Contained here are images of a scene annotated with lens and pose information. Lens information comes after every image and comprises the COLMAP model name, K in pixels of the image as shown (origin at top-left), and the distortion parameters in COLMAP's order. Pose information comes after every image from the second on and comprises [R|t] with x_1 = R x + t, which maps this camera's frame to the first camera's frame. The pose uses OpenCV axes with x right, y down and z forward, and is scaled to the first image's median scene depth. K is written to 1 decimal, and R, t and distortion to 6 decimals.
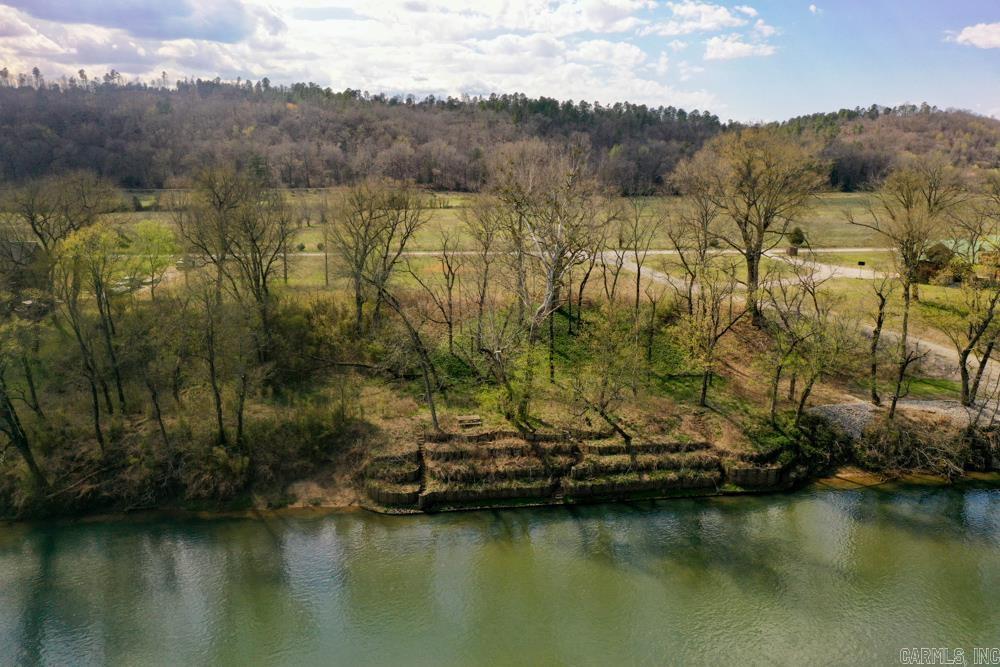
lens RADIAL K [[816.1, 0, 493.1], [0, 816.1, 310.5], [0, 0, 1]] dist [0.001663, -0.007732]
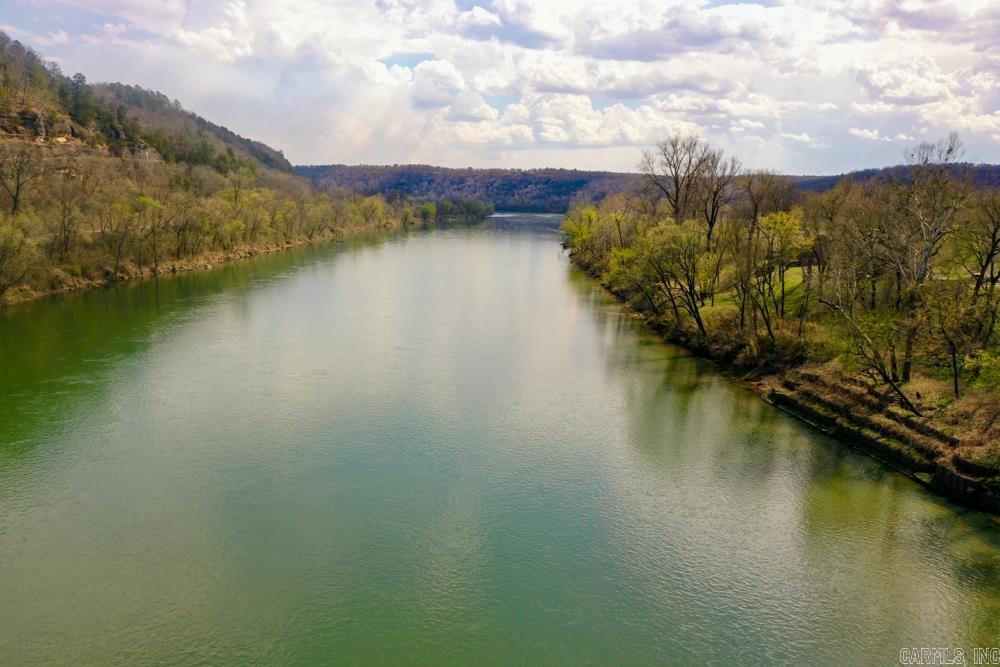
lens RADIAL K [[791.0, 0, 505.1], [0, 791.0, 331.9], [0, 0, 1]] dist [0.005430, 0.004861]
pose [[-0.007865, 0.156625, -0.987627, 1.196624], [-0.190783, 0.969280, 0.155235, -0.007522], [0.981601, 0.189644, 0.022258, 0.427670]]
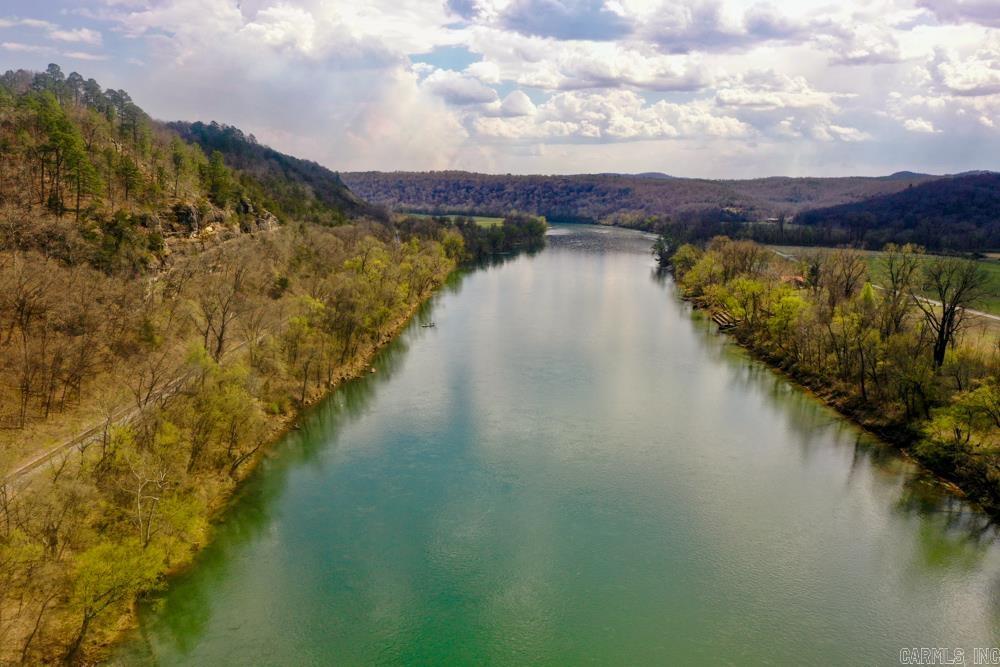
lens RADIAL K [[802.8, 0, 500.3], [0, 802.8, 330.2], [0, 0, 1]] dist [0.006131, 0.003699]
pose [[-0.036330, 0.159099, -0.986594, 0.887754], [-0.182490, 0.969589, 0.163076, -0.271131], [0.982536, 0.185968, -0.006192, -0.315084]]
